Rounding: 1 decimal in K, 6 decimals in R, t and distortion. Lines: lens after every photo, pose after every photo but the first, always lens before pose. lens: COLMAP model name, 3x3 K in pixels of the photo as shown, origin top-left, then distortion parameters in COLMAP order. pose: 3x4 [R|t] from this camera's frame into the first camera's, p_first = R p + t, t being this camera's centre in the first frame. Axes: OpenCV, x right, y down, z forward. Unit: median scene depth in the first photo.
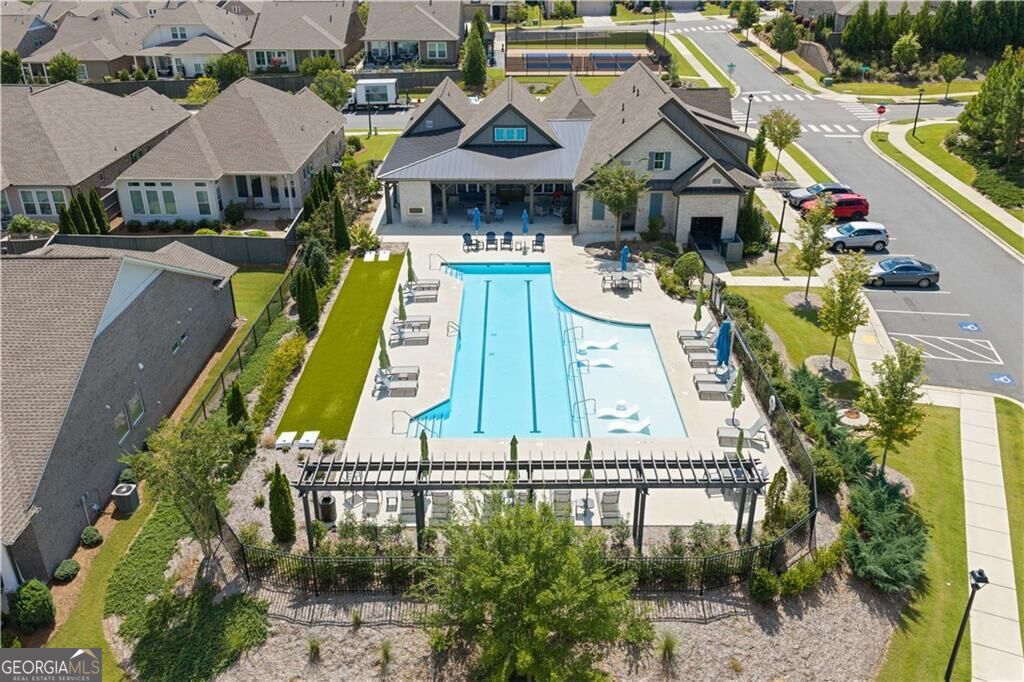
lens RADIAL K [[845.0, 0, 512.0], [0, 845.0, 341.0], [0, 0, 1]] dist [0.005630, -0.017864]
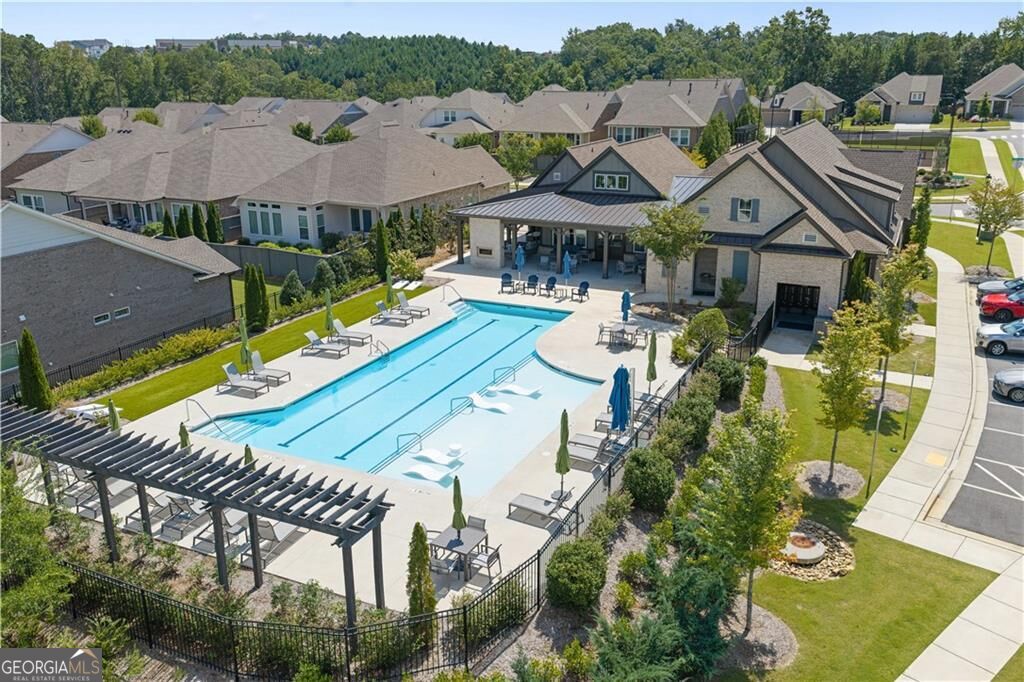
lens RADIAL K [[845.0, 0, 512.0], [0, 845.0, 341.0], [0, 0, 1]] dist [0.005630, -0.017864]
pose [[0.900082, 0.129306, -0.416091, 0.324116], [-0.190858, 0.975466, -0.109721, 0.036308], [0.391695, 0.178172, 0.902679, 0.218705]]
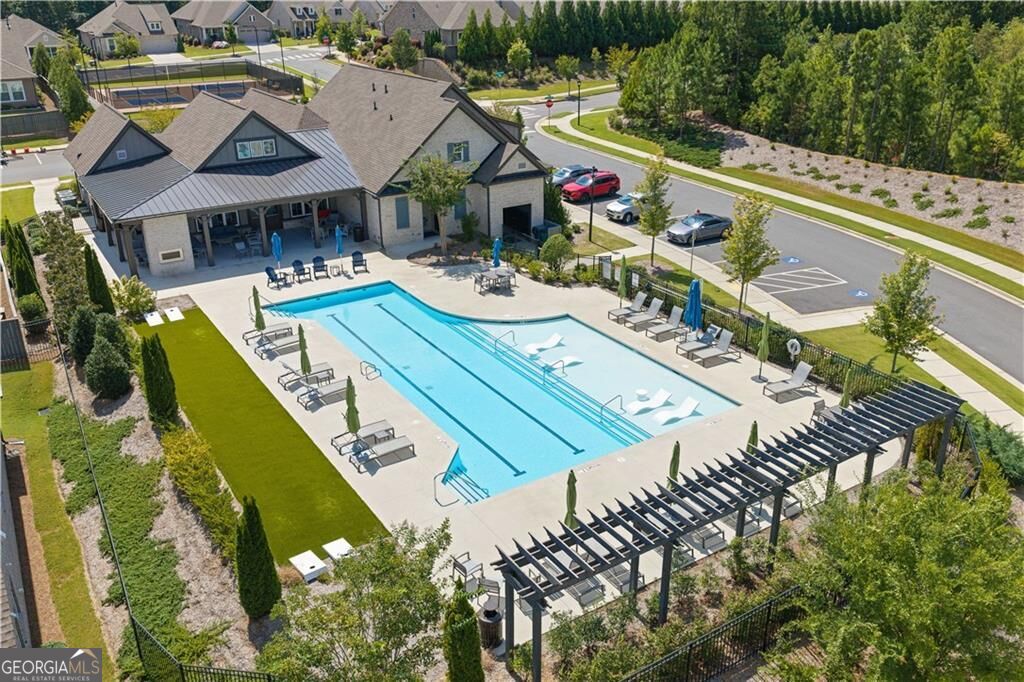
lens RADIAL K [[845.0, 0, 512.0], [0, 845.0, 341.0], [0, 0, 1]] dist [0.005630, -0.017864]
pose [[0.841157, -0.217169, 0.495270, -0.265446], [0.246617, 0.969094, 0.006085, -0.010086], [-0.481284, 0.117023, 0.868718, 0.216618]]
